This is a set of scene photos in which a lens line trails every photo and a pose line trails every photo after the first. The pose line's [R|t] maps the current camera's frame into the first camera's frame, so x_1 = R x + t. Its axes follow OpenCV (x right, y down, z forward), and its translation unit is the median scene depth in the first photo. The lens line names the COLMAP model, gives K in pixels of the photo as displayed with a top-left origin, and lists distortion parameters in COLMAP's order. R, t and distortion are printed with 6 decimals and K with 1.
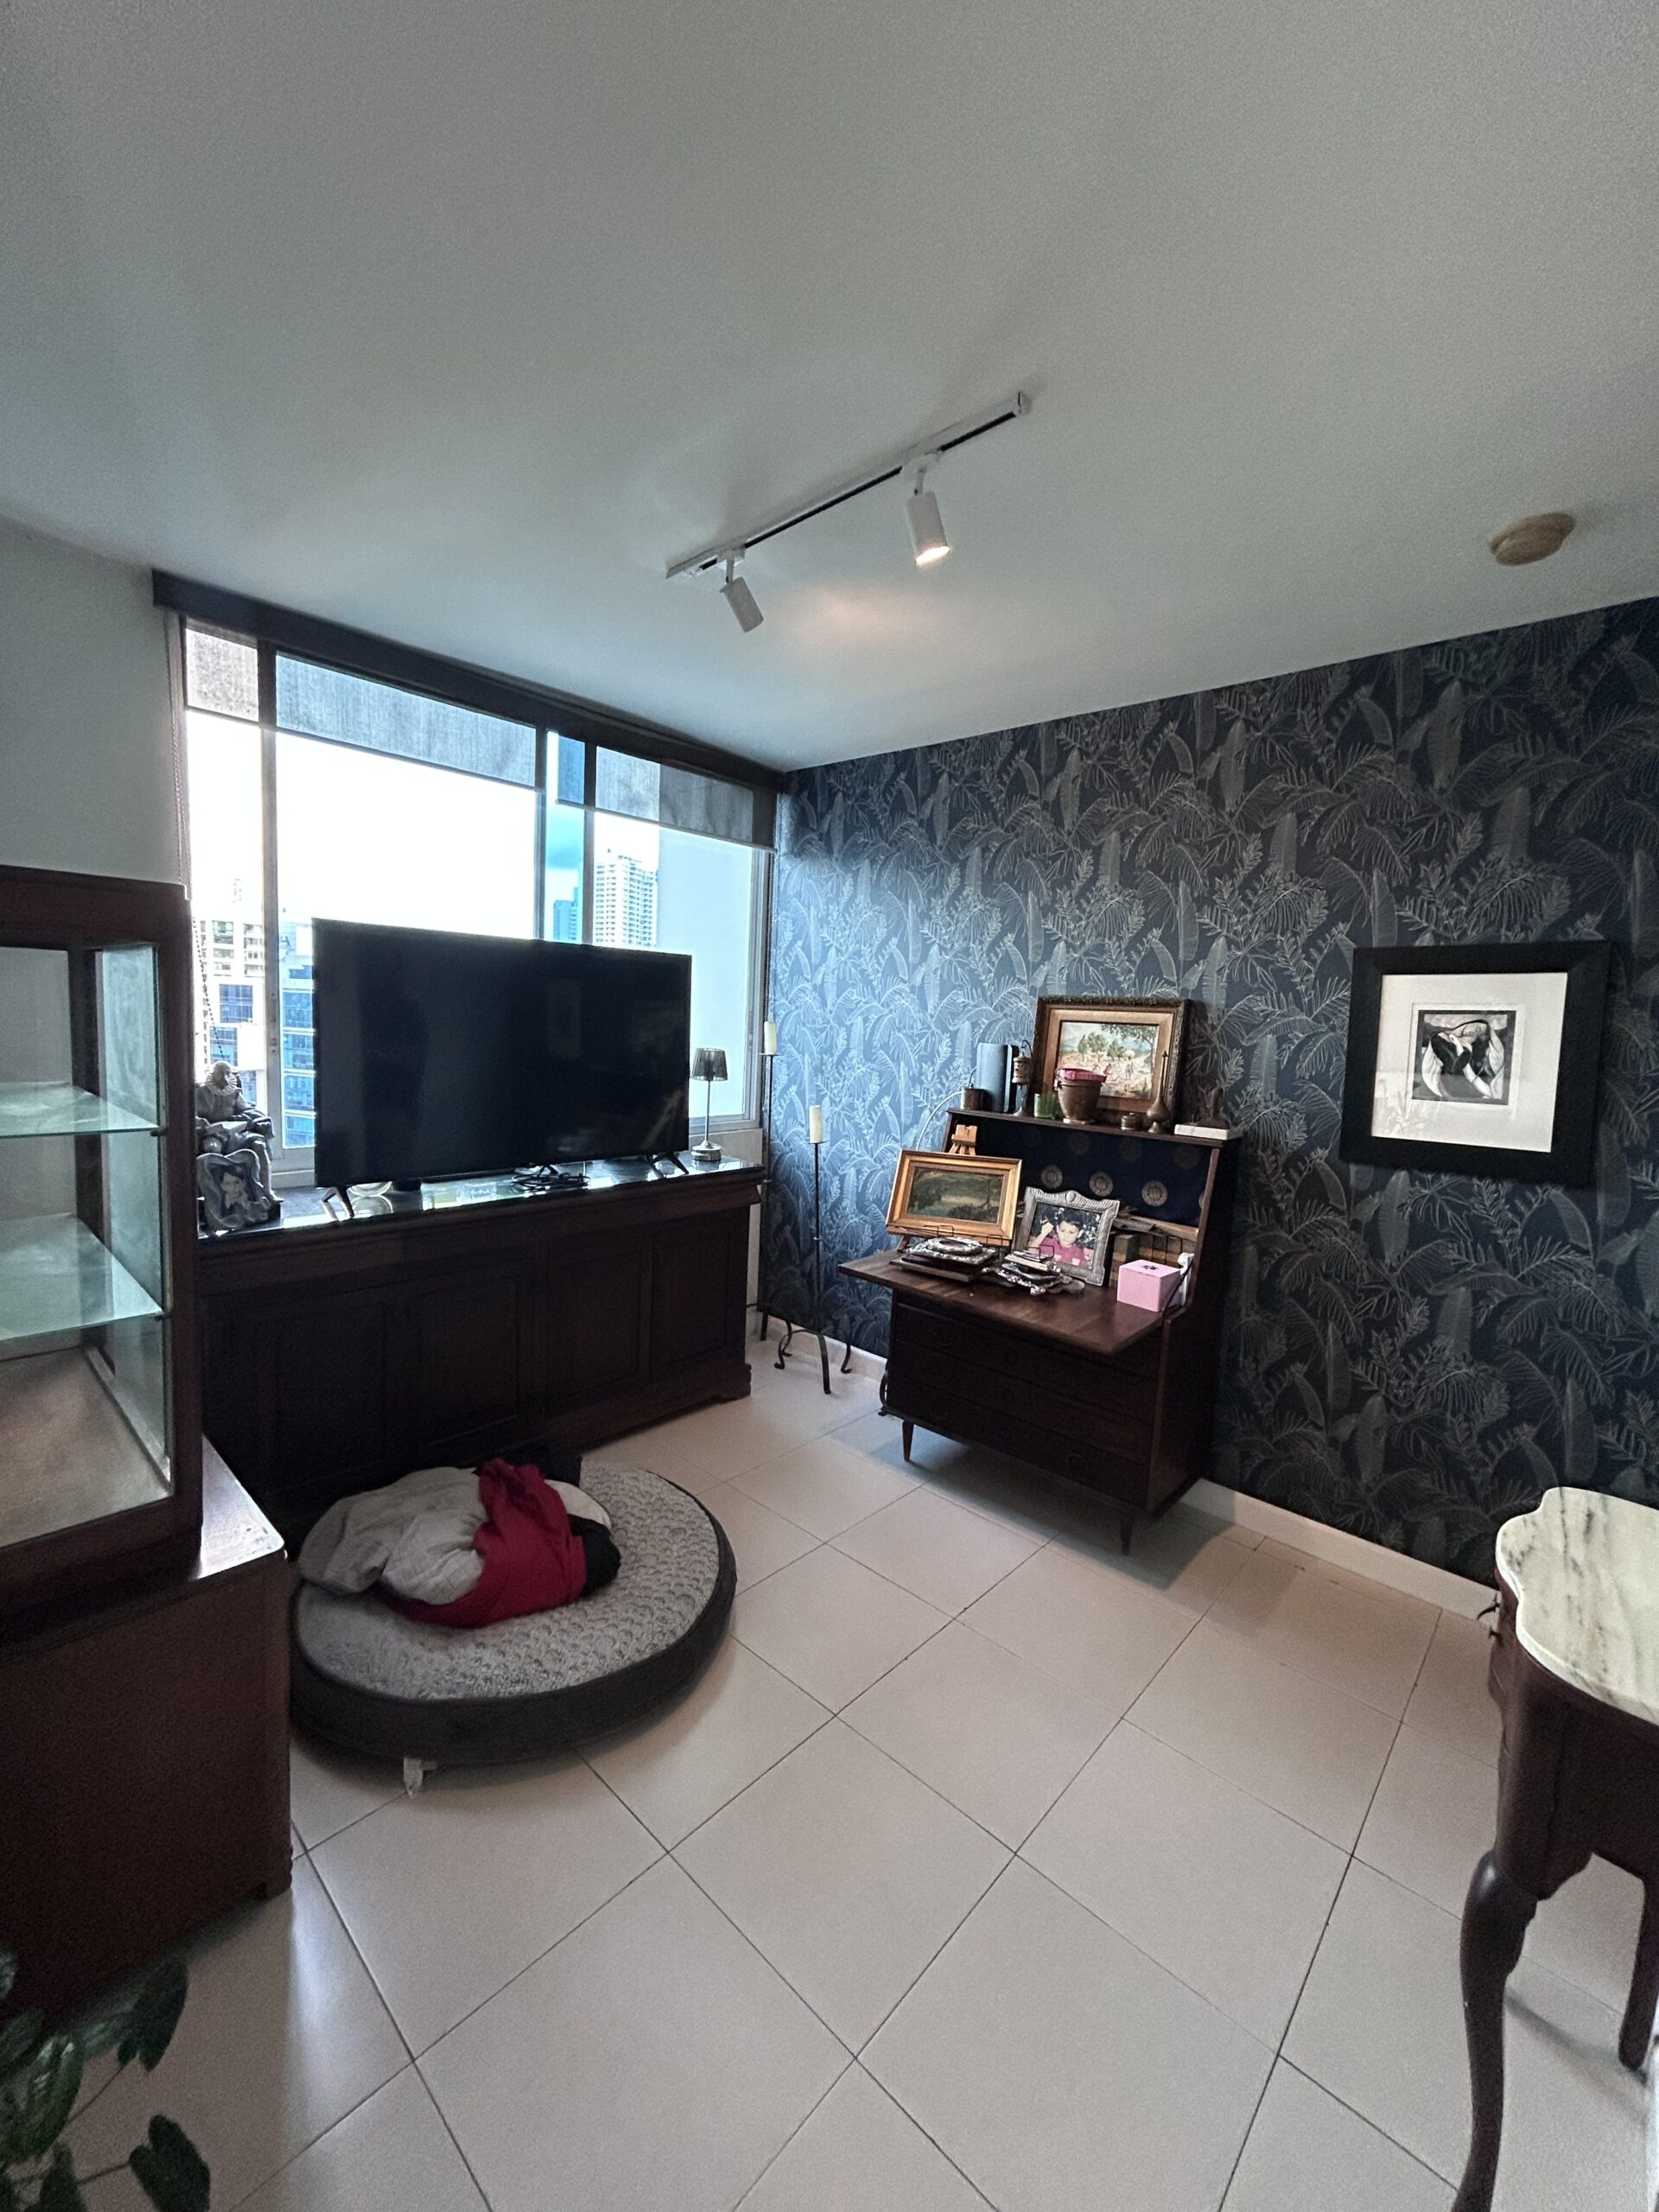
lens RADIAL K [[899.6, 0, 832.8], [0, 899.6, 1107.8], [0, 0, 1]] dist [-0.000968, 0.000029]
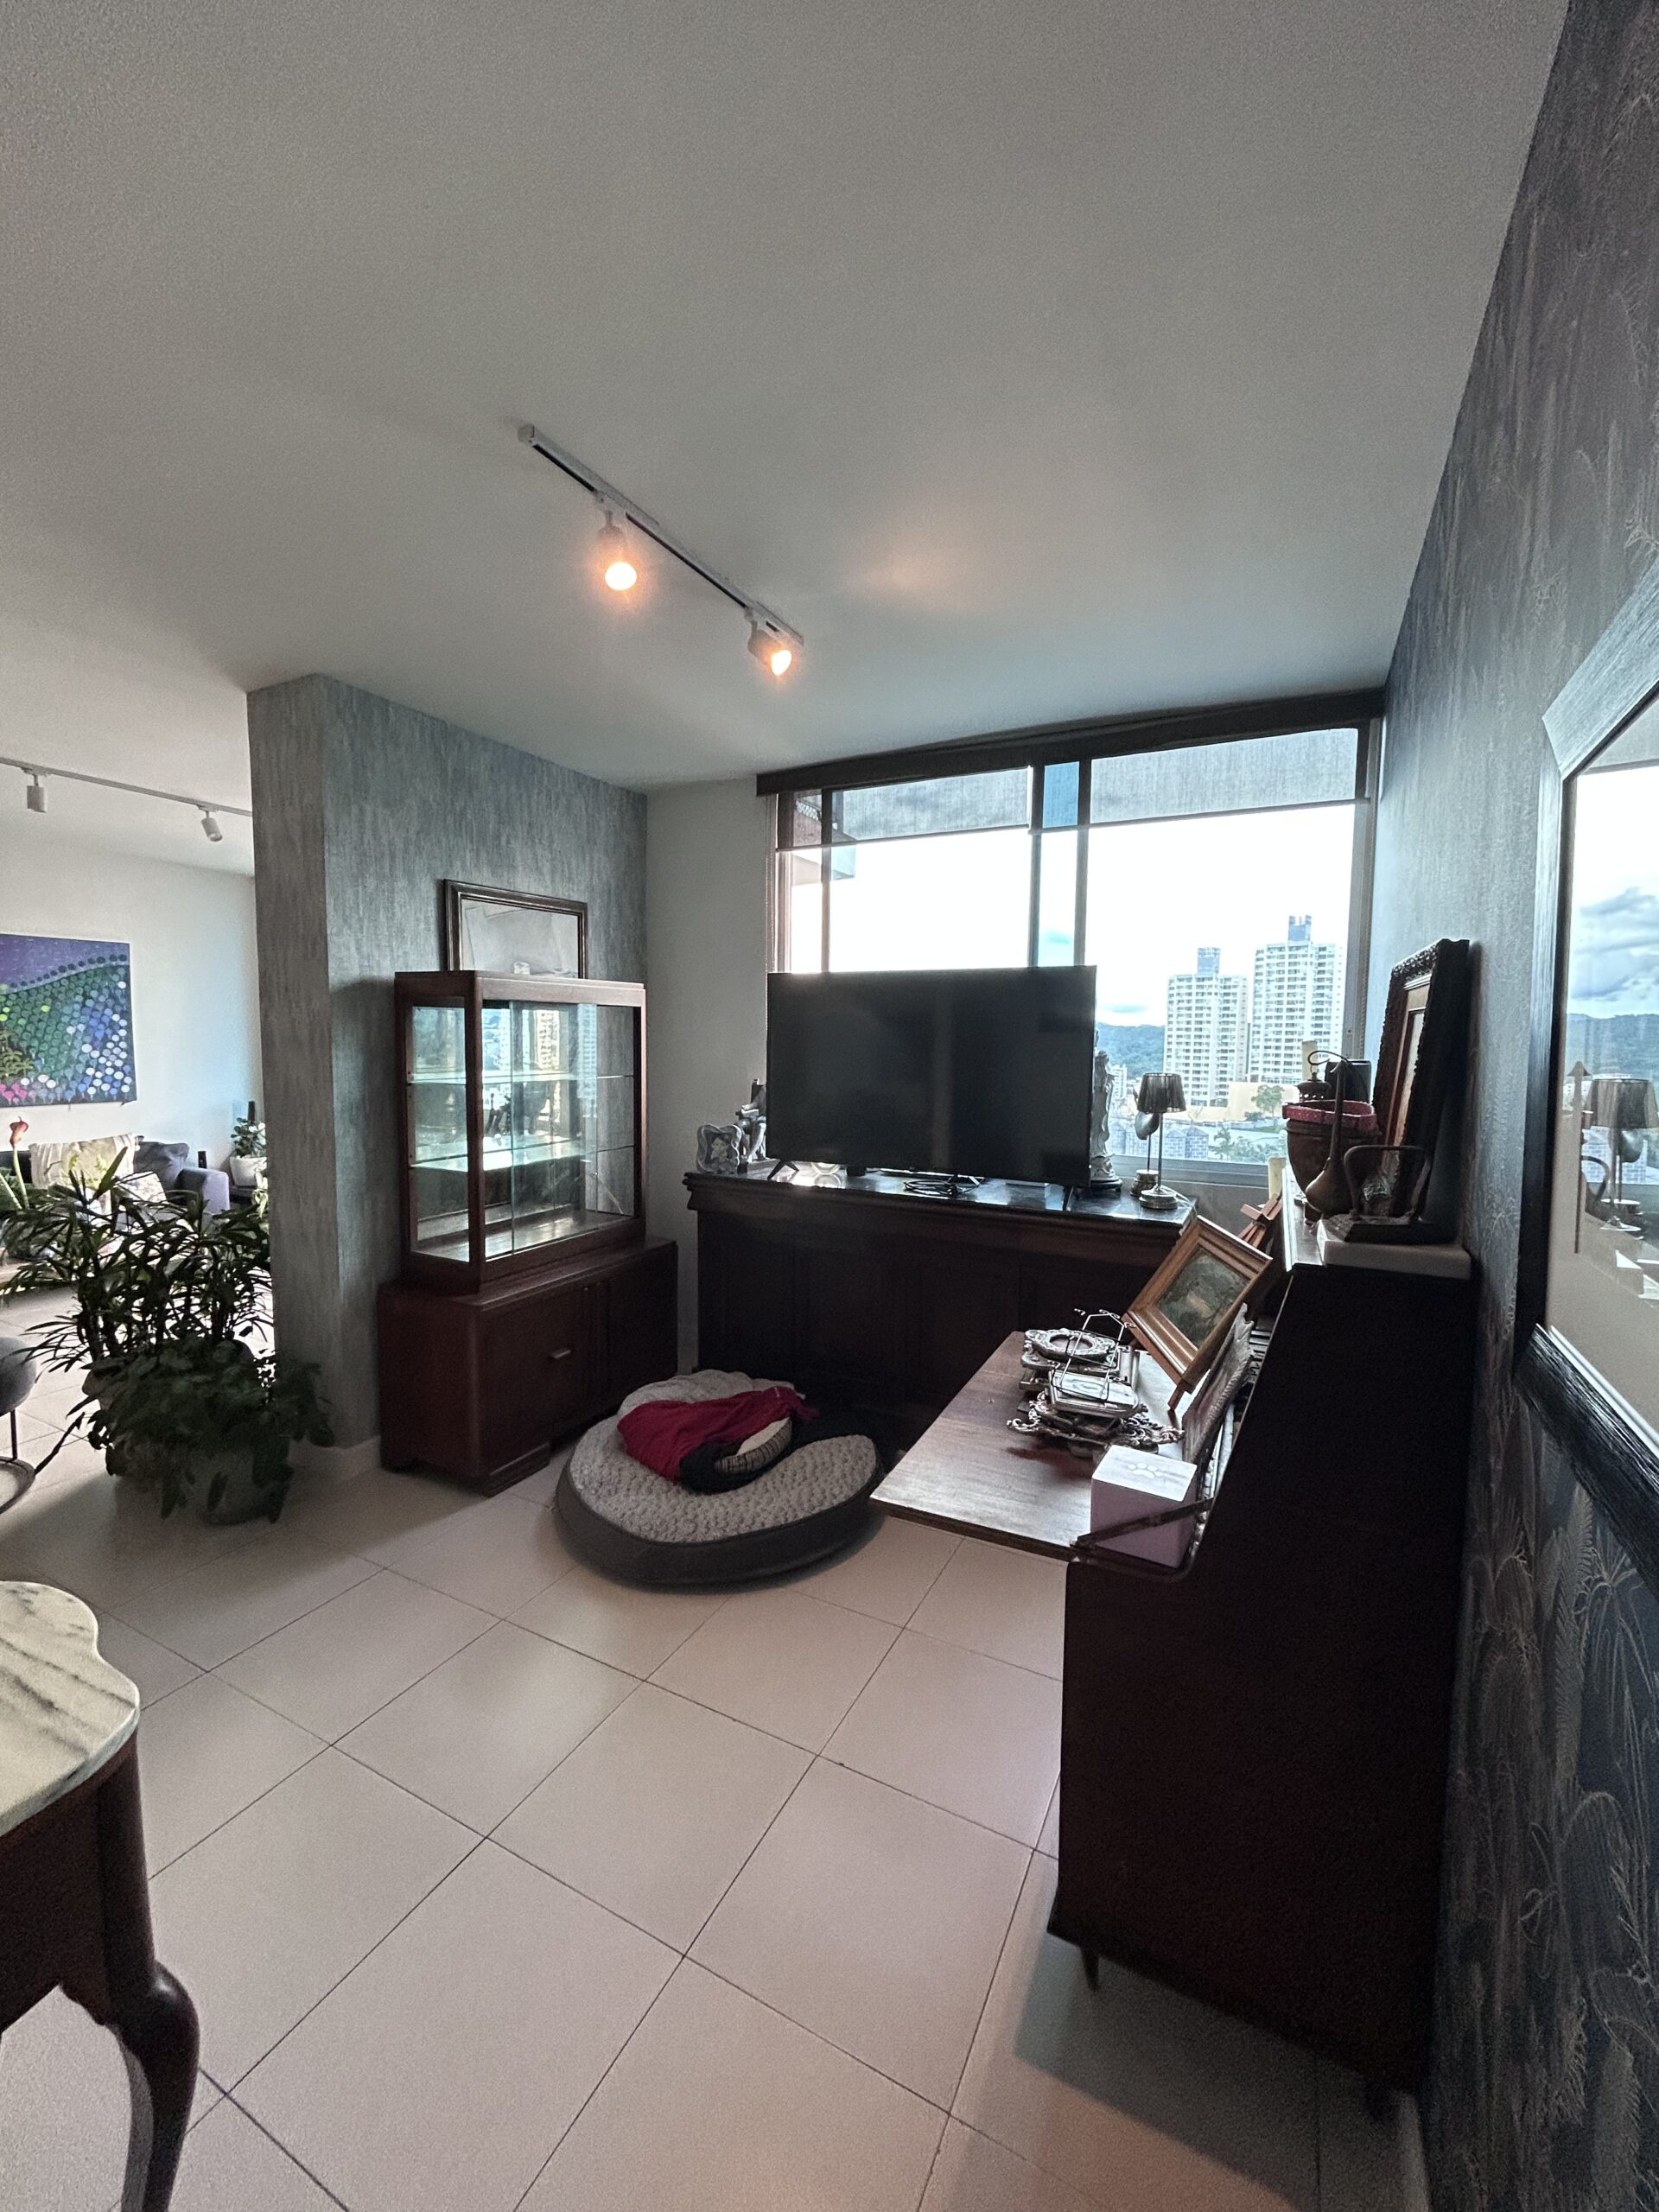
lens RADIAL K [[892.2, 0, 830.3], [0, 892.2, 1100.4], [0, 0, 1]] dist [0.000334, 0.000240]
pose [[0.262610, 0.036490, -0.964212, 0.716073], [-0.103076, 0.994627, 0.009567, -0.019275], [0.959381, 0.096875, 0.264960, 0.596691]]
